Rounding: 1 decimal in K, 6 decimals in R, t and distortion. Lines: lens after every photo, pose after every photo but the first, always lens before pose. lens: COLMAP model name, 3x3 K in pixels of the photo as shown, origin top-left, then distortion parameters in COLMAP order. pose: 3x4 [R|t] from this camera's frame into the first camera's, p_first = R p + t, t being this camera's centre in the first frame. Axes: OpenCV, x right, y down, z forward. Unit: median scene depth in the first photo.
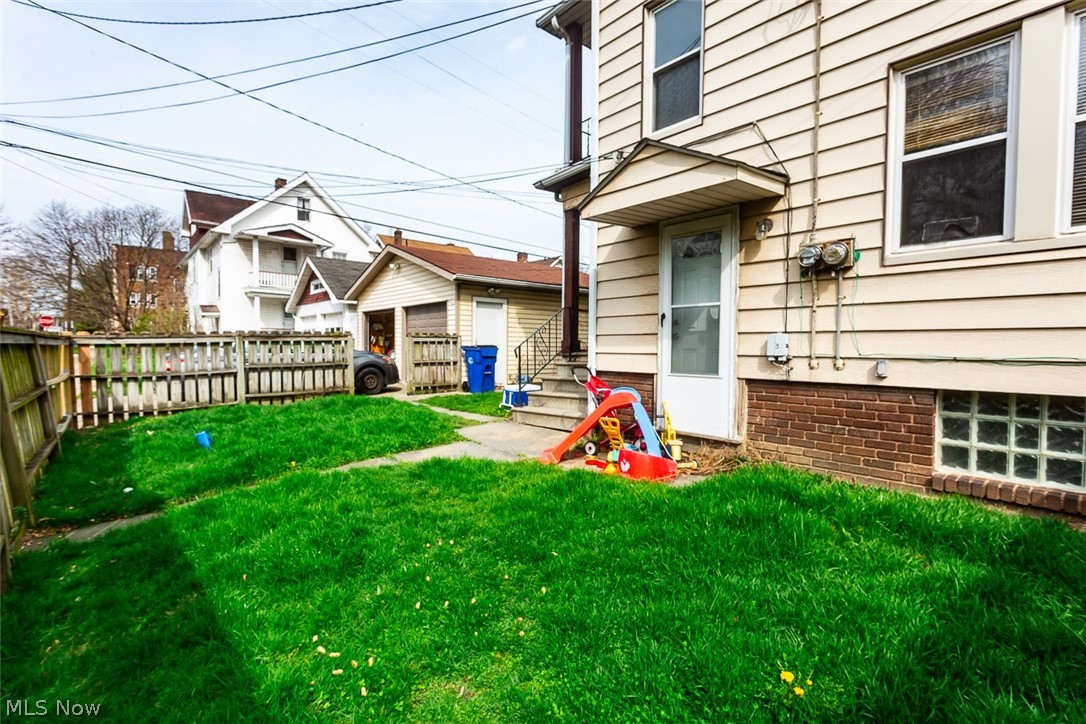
lens RADIAL K [[520.7, 0, 546.9], [0, 520.7, 362.4], [0, 0, 1]] dist [-0.002268, -0.000061]
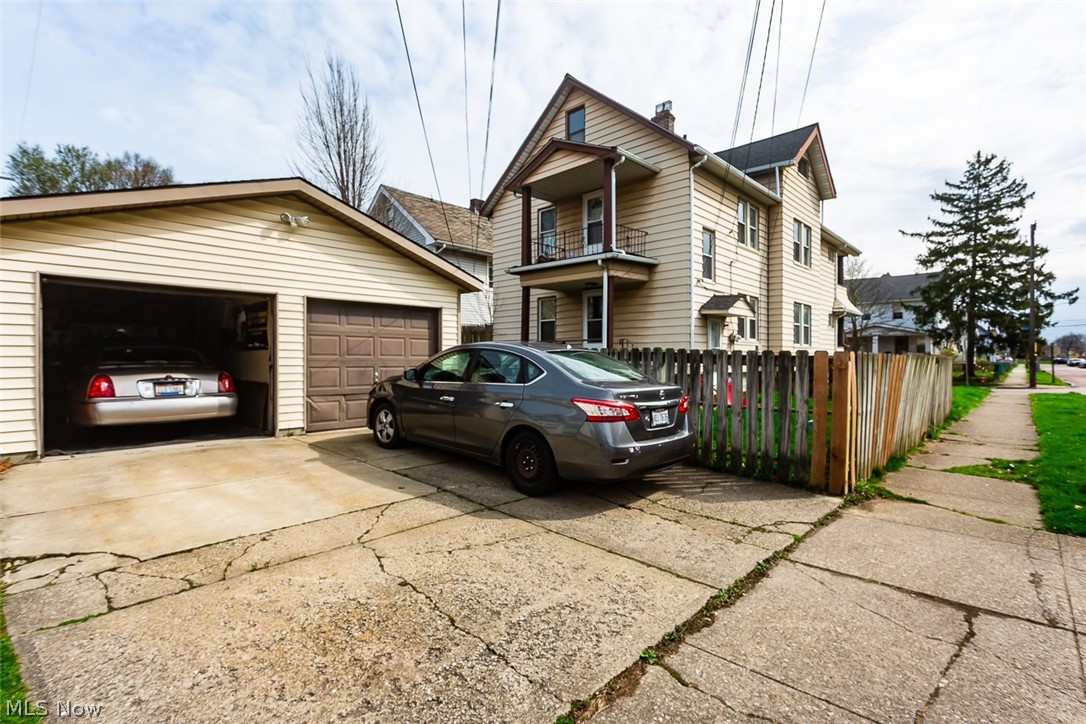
lens RADIAL K [[517.8, 0, 546.1], [0, 517.8, 363.5], [0, 0, 1]] dist [-0.002804, 0.000368]
pose [[-0.111825, -0.009052, 0.993687, -2.285127], [0.034053, 0.999336, 0.012935, -0.087620], [-0.993144, 0.035285, -0.111443, 2.131030]]
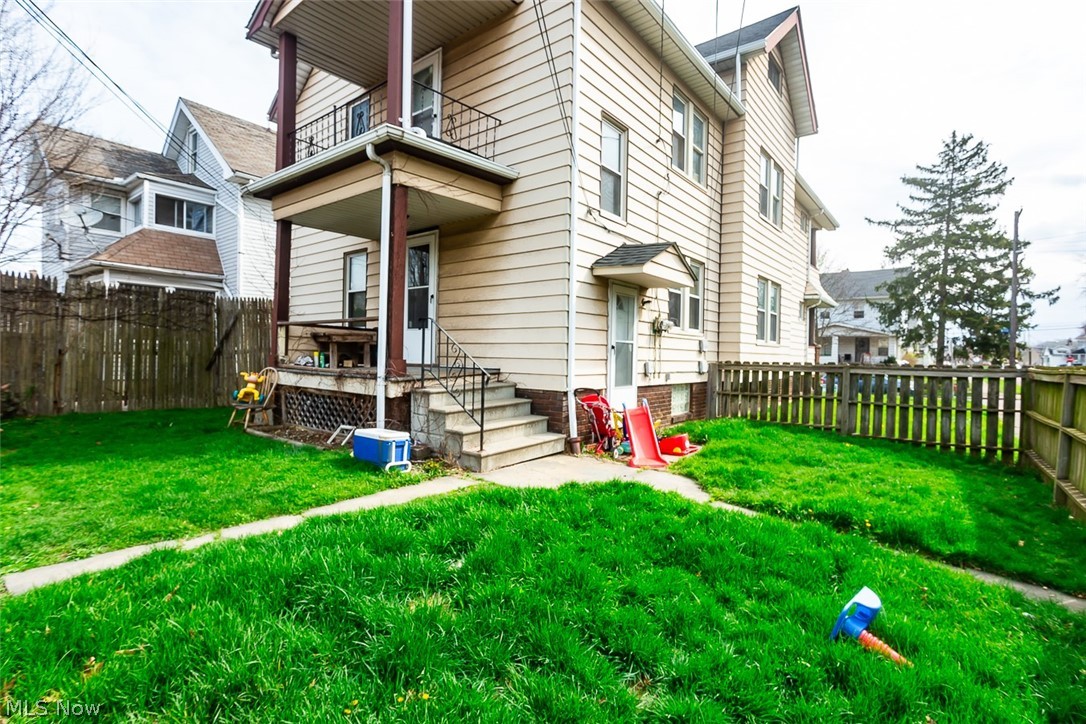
lens RADIAL K [[517.8, 0, 546.1], [0, 517.8, 363.5], [0, 0, 1]] dist [-0.002804, 0.000368]
pose [[-0.191449, -0.019498, 0.981309, -1.118541], [0.014654, 0.999634, 0.022721, -0.078565], [-0.981393, 0.018730, -0.191094, 1.457868]]
